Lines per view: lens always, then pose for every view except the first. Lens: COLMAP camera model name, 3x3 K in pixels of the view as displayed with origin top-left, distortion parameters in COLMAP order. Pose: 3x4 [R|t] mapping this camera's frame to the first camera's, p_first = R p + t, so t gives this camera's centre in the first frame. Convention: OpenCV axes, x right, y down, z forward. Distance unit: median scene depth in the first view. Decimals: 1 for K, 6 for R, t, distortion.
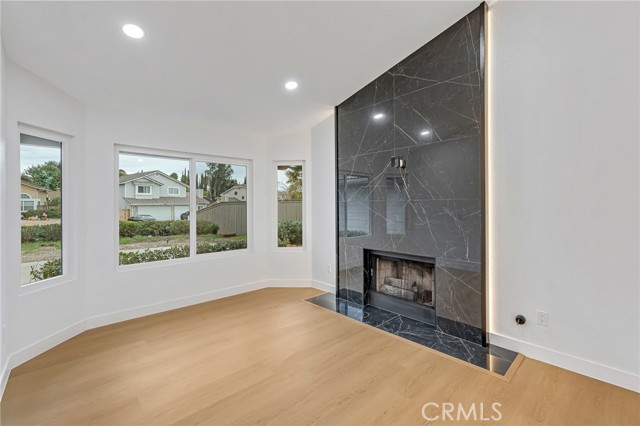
lens RADIAL K [[282.6, 0, 327.2], [0, 282.6, 204.3], [0, 0, 1]] dist [0.003974, 0.000531]
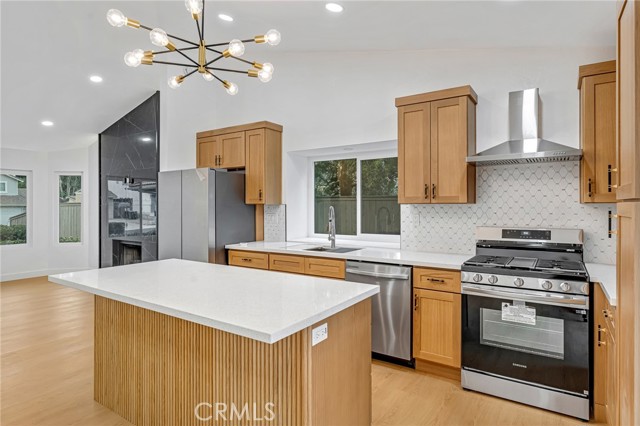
lens RADIAL K [[360.1, 0, 316.7], [0, 360.1, 206.8], [0, 0, 1]] dist [-0.000501, 0.000587]
pose [[0.975756, 0.005090, 0.218801, 0.697568], [-0.005065, 0.999987, -0.000675, -0.008488], [-0.218801, -0.000449, 0.975769, -0.920551]]
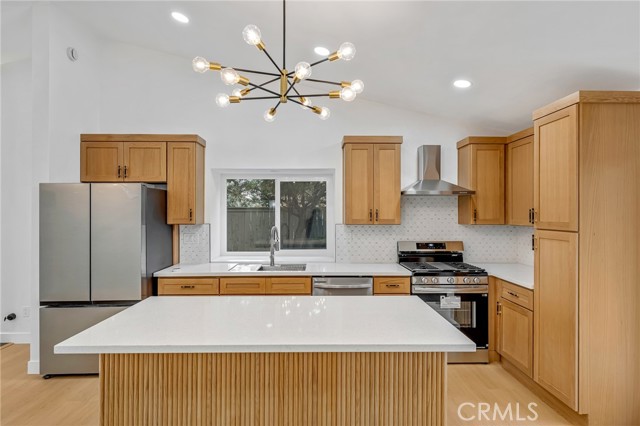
lens RADIAL K [[346.9, 0, 319.6], [0, 346.9, 211.2], [0, 0, 1]] dist [0.001684, 0.000003]
pose [[0.675465, 0.010813, 0.737312, 0.295121], [-0.004860, 0.999936, -0.010213, -0.045281], [-0.737376, 0.003315, 0.675475, -0.733481]]
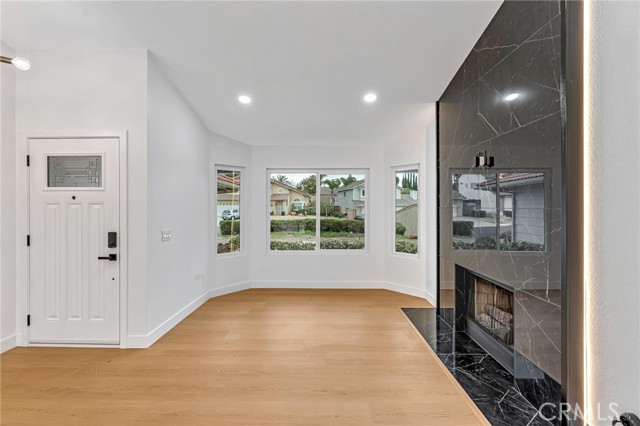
lens RADIAL K [[282.6, 0, 316.8], [0, 282.6, 205.6], [0, 0, 1]] dist [0.003974, 0.000531]
pose [[0.716438, 0.003834, -0.697640, 0.409156], [-0.003306, 0.999992, 0.002100, -0.017706], [0.697643, 0.000802, 0.716445, 0.095470]]
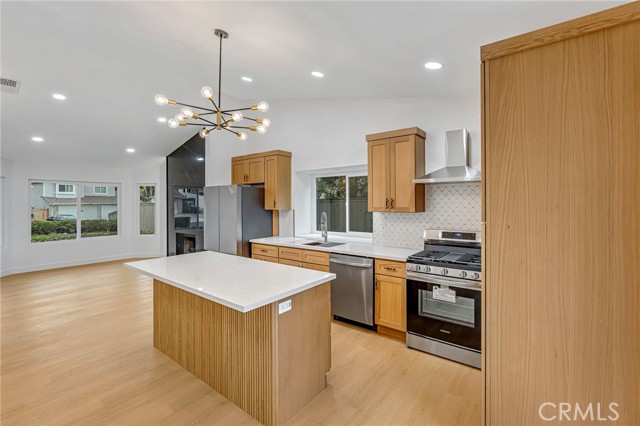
lens RADIAL K [[283.1, 0, 319.2], [0, 283.1, 203.3], [0, 0, 1]] dist [-0.004641, 0.000508]
pose [[0.988417, 0.002854, 0.151735, 0.775337], [-0.002826, 0.999996, -0.000398, -0.044732], [-0.151736, -0.000035, 0.988421, -1.019866]]
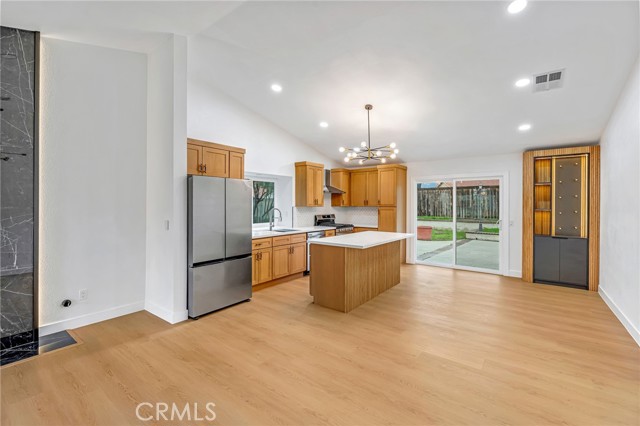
lens RADIAL K [[282.6, 0, 325.6], [0, 282.6, 204.7], [0, 0, 1]] dist [0.003974, 0.000531]
pose [[-0.176702, 0.003088, 0.984260, -0.510055], [-0.004558, 0.999982, -0.003956, -0.022339], [-0.984254, -0.005185, -0.176685, 0.057402]]
